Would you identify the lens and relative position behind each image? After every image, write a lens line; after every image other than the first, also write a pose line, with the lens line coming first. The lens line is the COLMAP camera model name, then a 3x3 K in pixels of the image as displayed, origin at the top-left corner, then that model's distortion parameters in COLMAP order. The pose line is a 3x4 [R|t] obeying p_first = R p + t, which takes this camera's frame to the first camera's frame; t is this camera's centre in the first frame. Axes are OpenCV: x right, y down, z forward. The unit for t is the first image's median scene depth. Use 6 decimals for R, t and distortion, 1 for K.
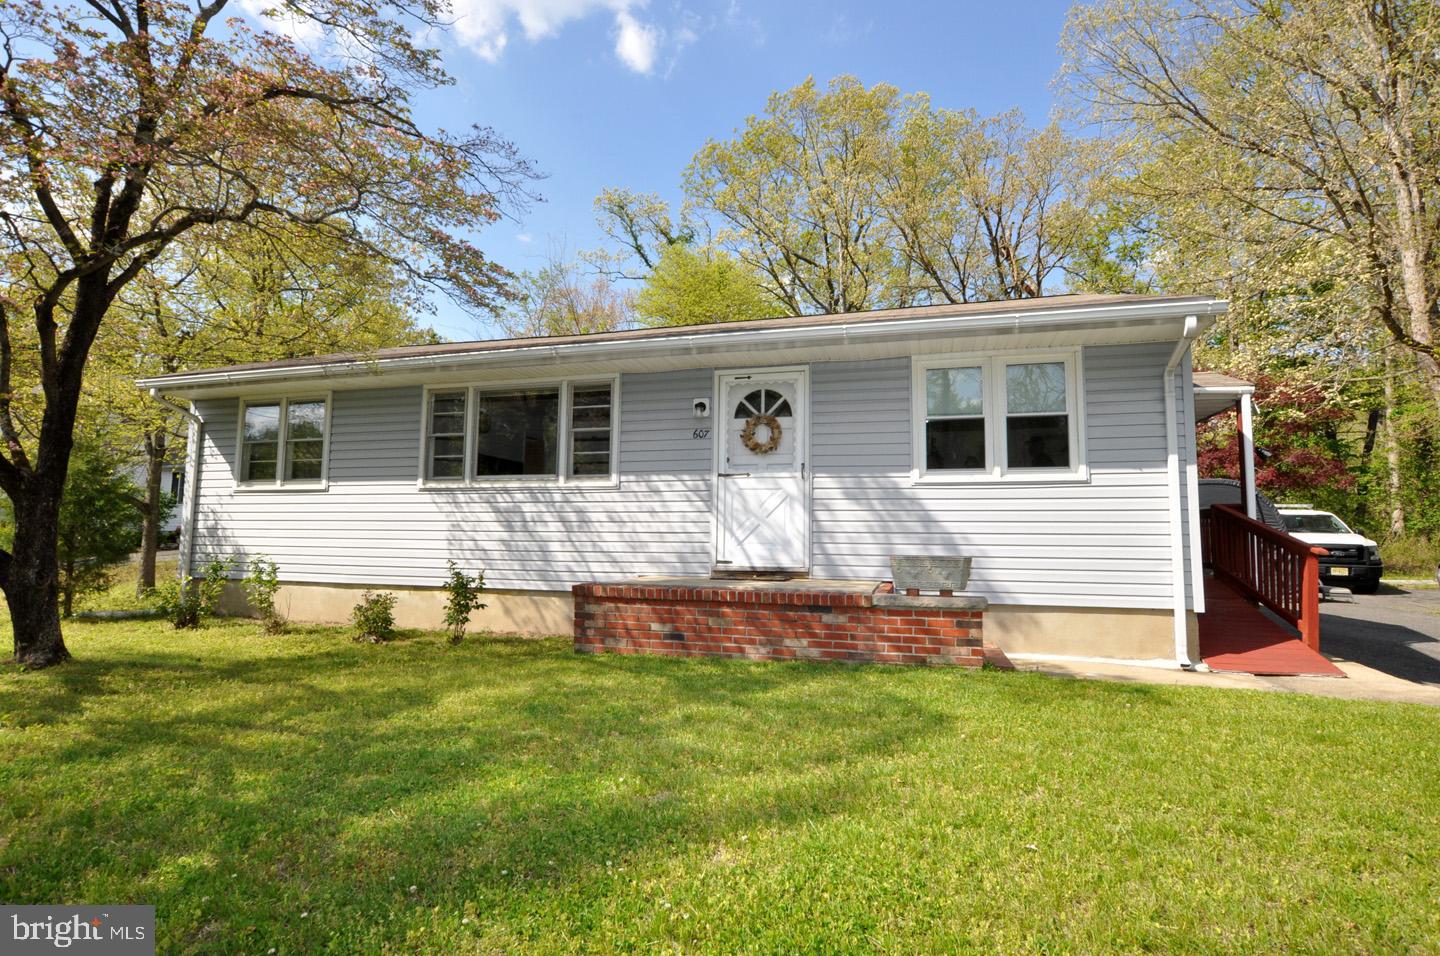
lens RADIAL K [[711.8, 0, 723.7], [0, 711.8, 484.8], [0, 0, 1]] dist [-0.019203, 0.000123]
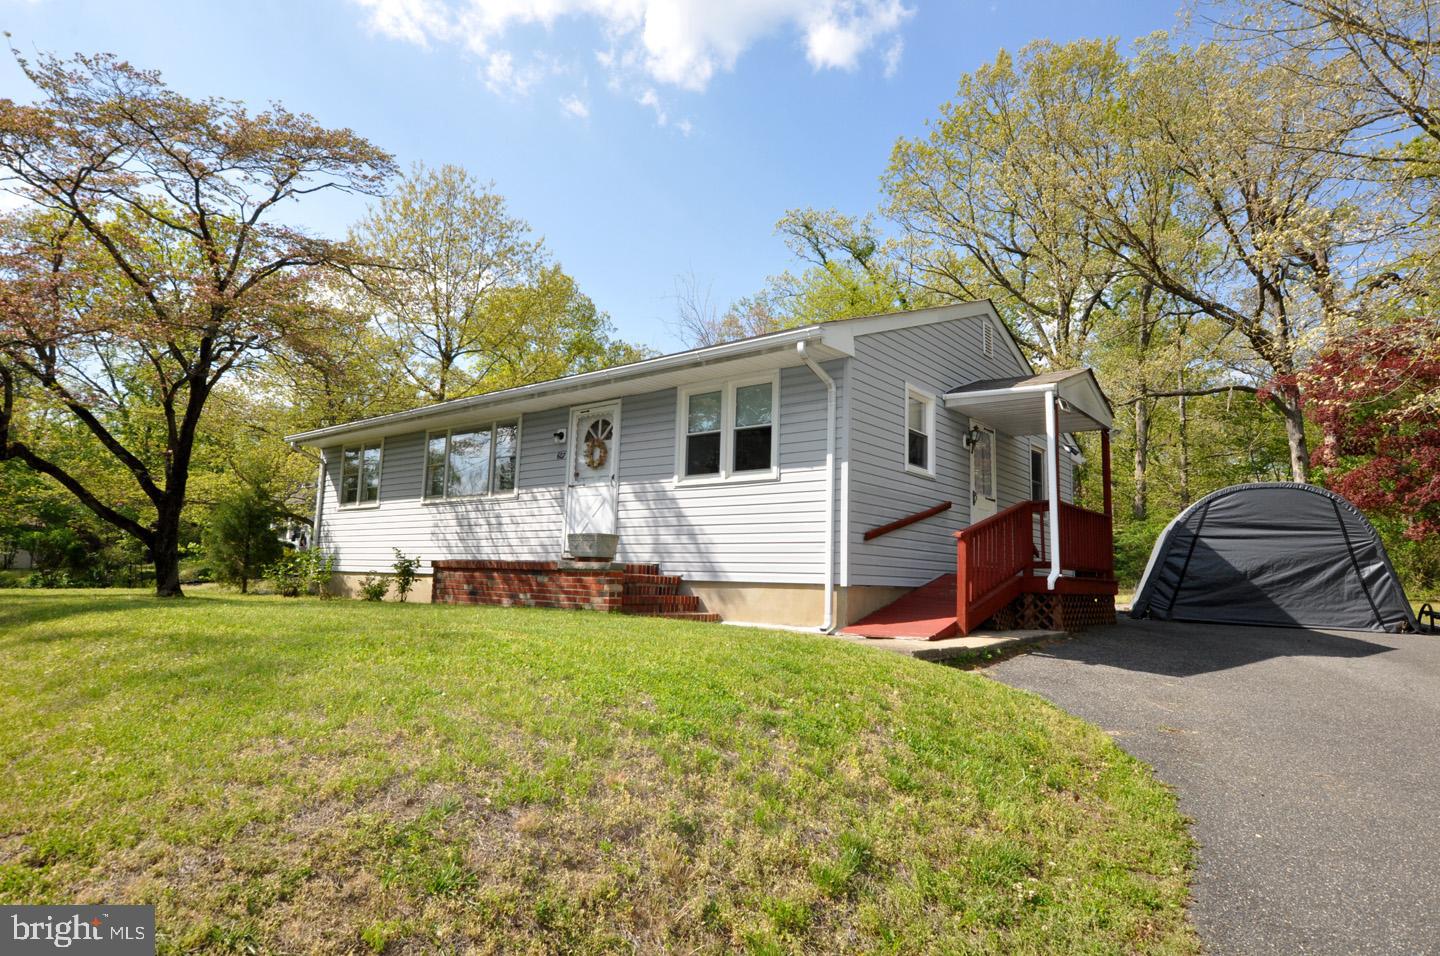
lens RADIAL K [[828.4, 0, 719.8], [0, 828.4, 493.3], [0, 0, 1]] dist [-0.002965, 0.002454]
pose [[0.917923, -0.027143, -0.395828, 0.861351], [0.012056, 0.999105, -0.040553, 0.065428], [0.396575, 0.032452, 0.917429, -0.298567]]
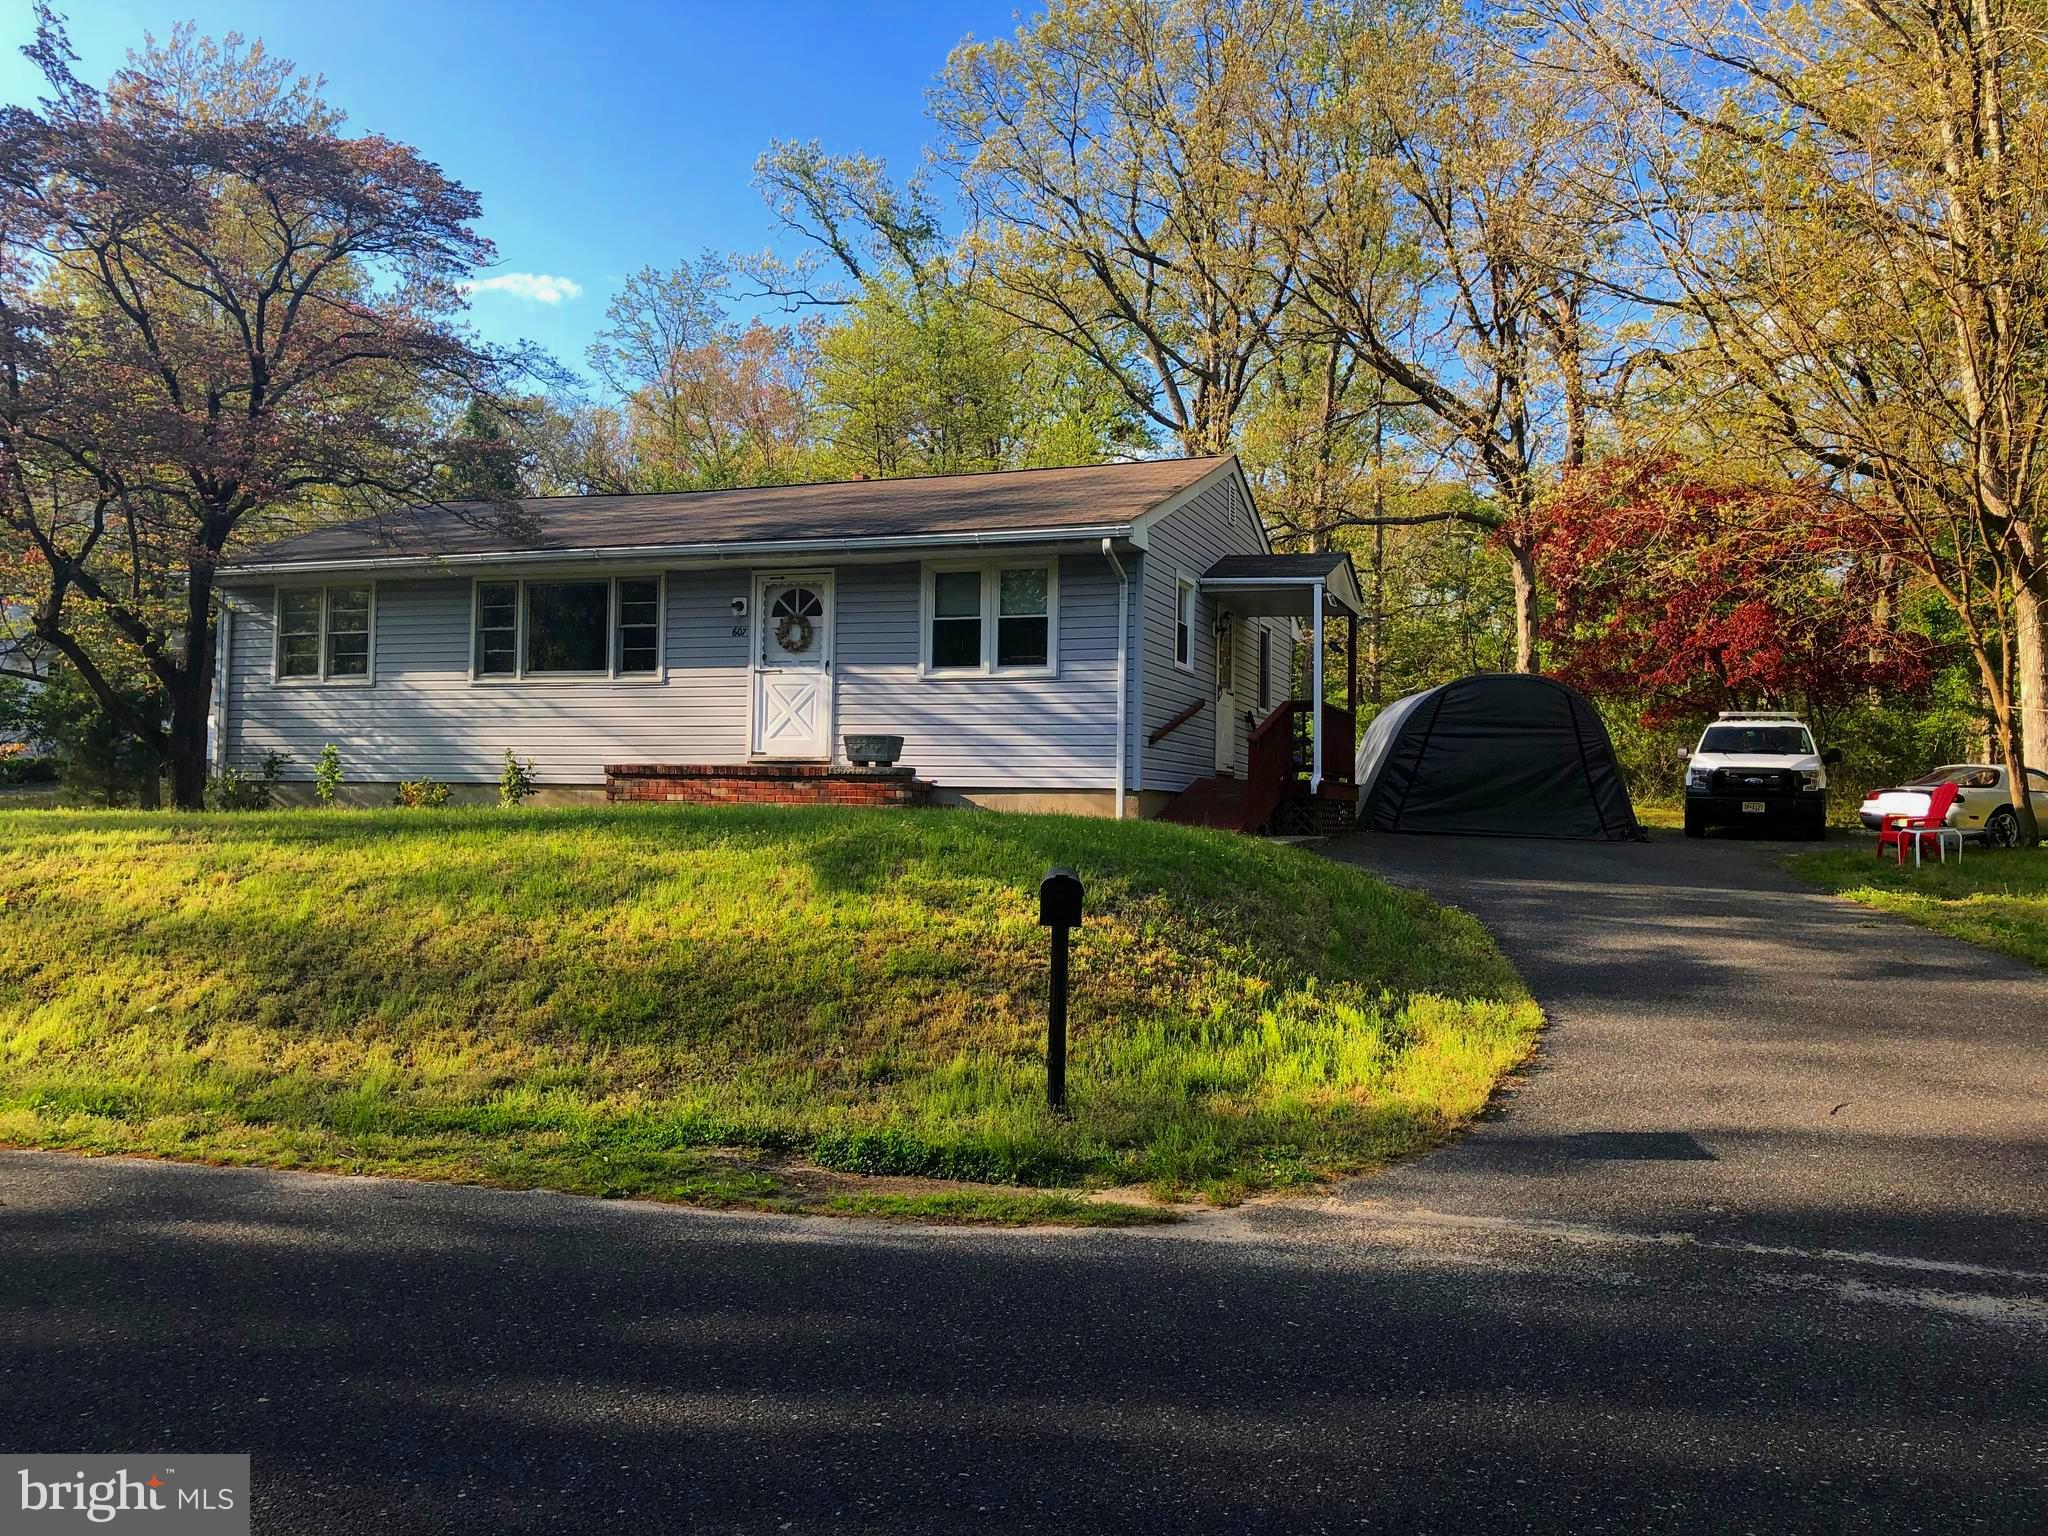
lens RADIAL K [[1683.1, 0, 1020.4], [0, 1683.1, 763.1], [0, 0, 1]] dist [0.093151, 0.002031]
pose [[0.997078, 0.003126, -0.076332, 0.575632], [0.000301, 0.998994, 0.044847, 0.009495], [0.076395, -0.044739, 0.996073, -1.455261]]
